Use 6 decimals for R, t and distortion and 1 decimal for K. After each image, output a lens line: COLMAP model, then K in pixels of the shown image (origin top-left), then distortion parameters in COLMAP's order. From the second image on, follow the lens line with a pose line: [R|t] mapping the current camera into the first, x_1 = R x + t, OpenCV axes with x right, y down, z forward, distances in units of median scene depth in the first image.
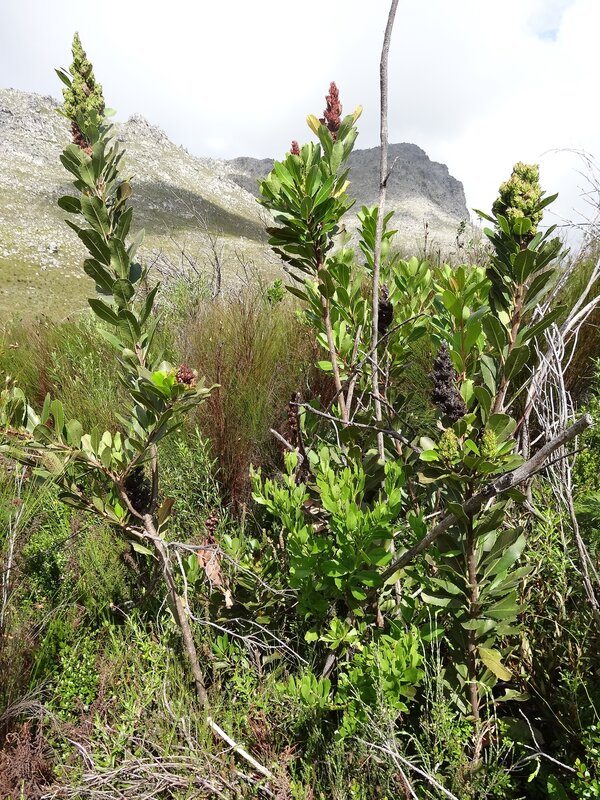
lens RADIAL K [[592.5, 0, 303.5], [0, 592.5, 404.8], [0, 0, 1]] dist [0.000548, -0.000120]
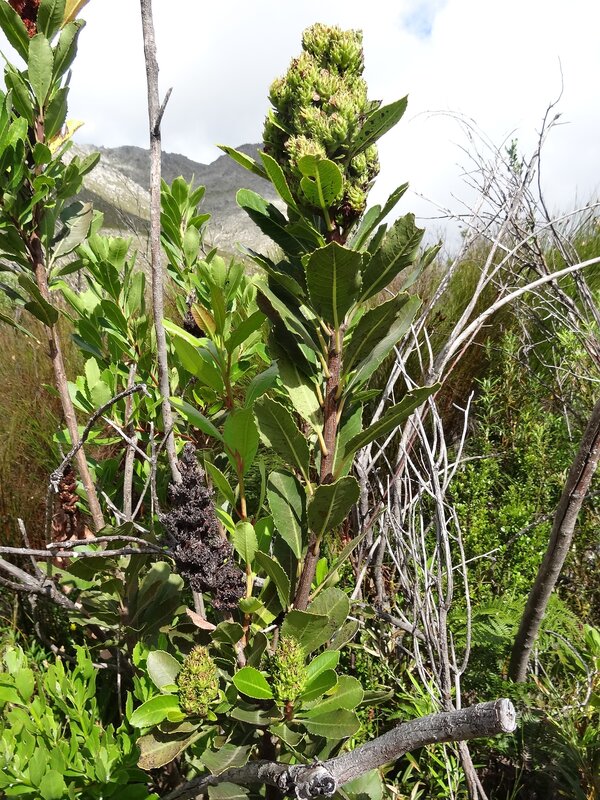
lens RADIAL K [[592.5, 0, 298.3], [0, 592.5, 396.0], [0, 0, 1]] dist [0.000548, -0.000120]
pose [[0.986274, -0.027901, 0.162742, 0.277352], [0.028510, 0.999593, -0.001411, -0.158440], [-0.162636, 0.006031, 0.986668, 0.602932]]
